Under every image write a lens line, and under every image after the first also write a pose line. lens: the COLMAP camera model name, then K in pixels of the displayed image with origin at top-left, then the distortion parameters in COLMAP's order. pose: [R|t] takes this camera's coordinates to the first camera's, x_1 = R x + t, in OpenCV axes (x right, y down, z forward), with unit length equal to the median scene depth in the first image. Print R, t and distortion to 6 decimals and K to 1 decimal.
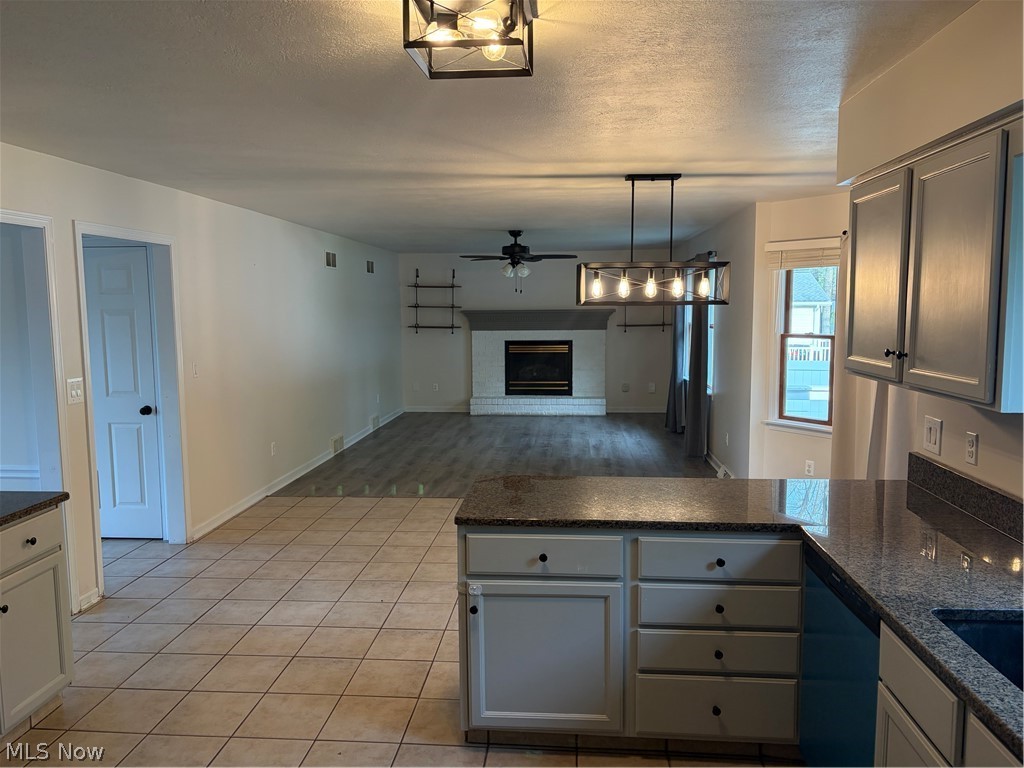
lens RADIAL K [[771.1, 0, 516.7], [0, 771.1, 385.9], [0, 0, 1]] dist [0.078616, -0.107293]
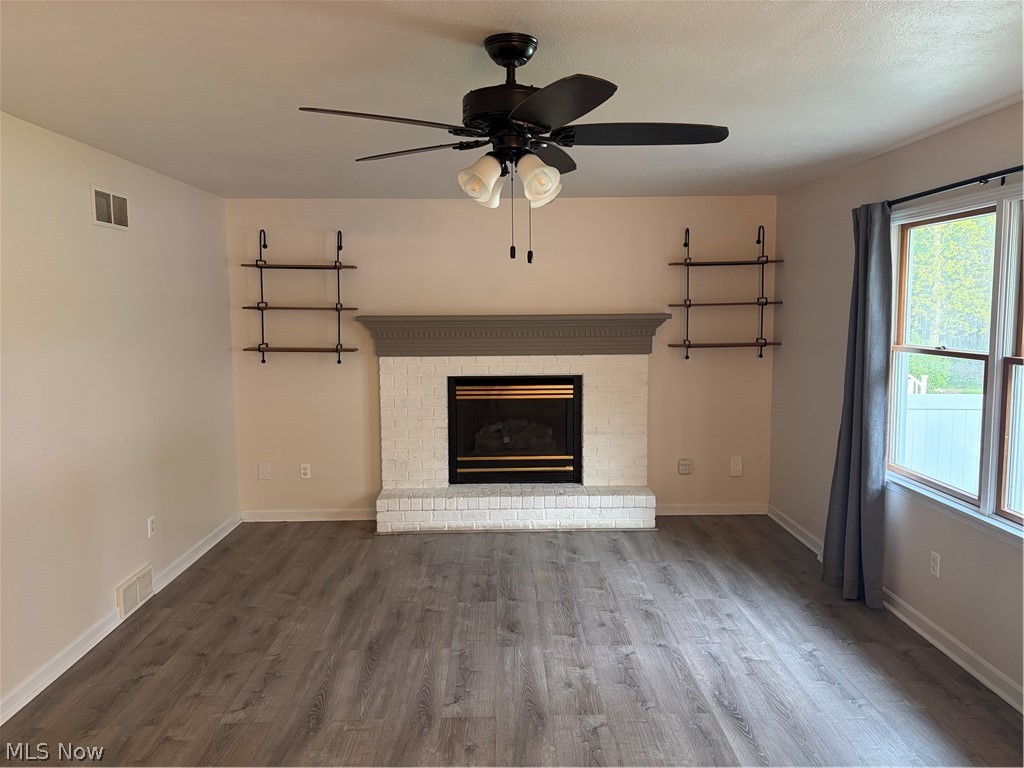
lens RADIAL K [[771.1, 0, 516.7], [0, 771.1, 385.9], [0, 0, 1]] dist [0.078616, -0.107293]
pose [[0.995077, -0.011456, 0.098436, -0.019942], [0.011565, 0.999933, -0.000536, -0.052131], [-0.098423, 0.001672, 0.995143, 0.504204]]
